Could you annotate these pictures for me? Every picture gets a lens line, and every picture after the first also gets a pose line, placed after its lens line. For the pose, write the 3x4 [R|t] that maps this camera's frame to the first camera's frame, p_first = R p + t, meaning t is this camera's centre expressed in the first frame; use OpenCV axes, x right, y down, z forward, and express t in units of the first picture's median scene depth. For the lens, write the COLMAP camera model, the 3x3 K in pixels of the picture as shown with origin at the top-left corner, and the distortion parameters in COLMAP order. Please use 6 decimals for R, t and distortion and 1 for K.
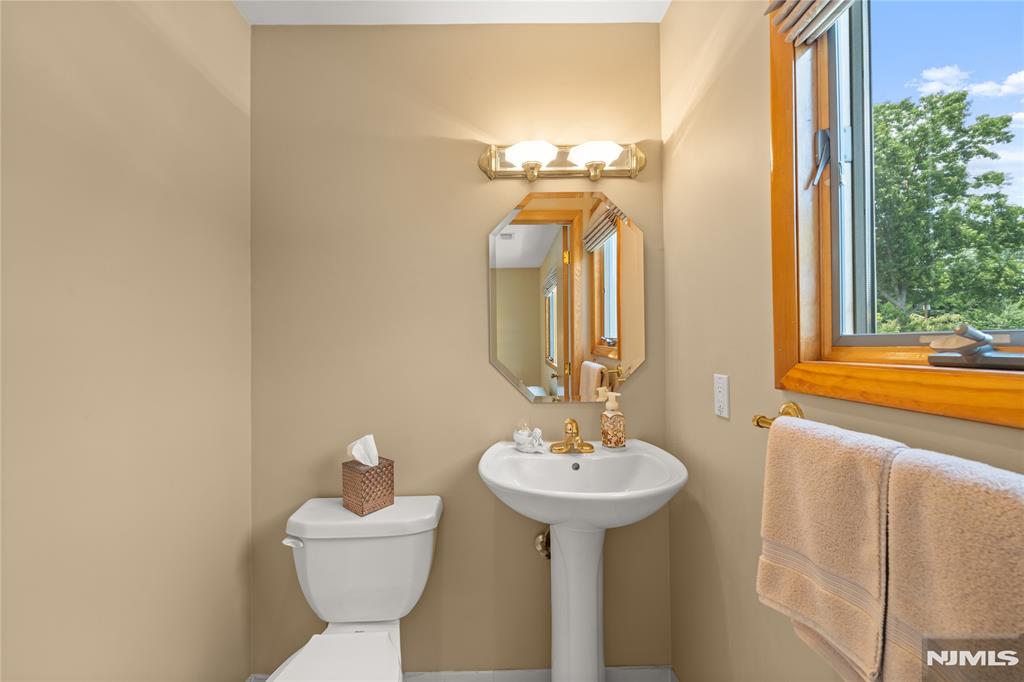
lens RADIAL K [[405.7, 0, 512.0], [0, 405.7, 341.0], [0, 0, 1]] dist [0.000669, -0.000209]
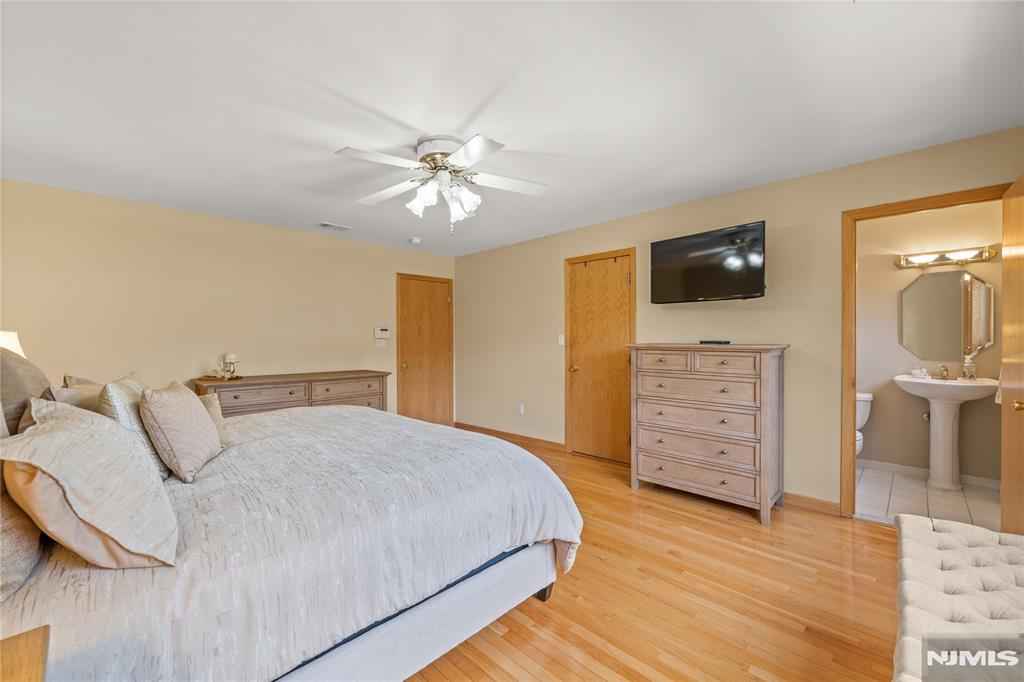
lens RADIAL K [[405.7, 0, 512.0], [0, 405.7, 341.0], [0, 0, 1]] dist [0.000669, -0.000209]
pose [[0.680889, 0.011559, -0.732295, 0.157849], [0.000400, 0.999869, 0.016155, -0.001337], [0.732386, -0.011293, 0.680796, -2.499219]]
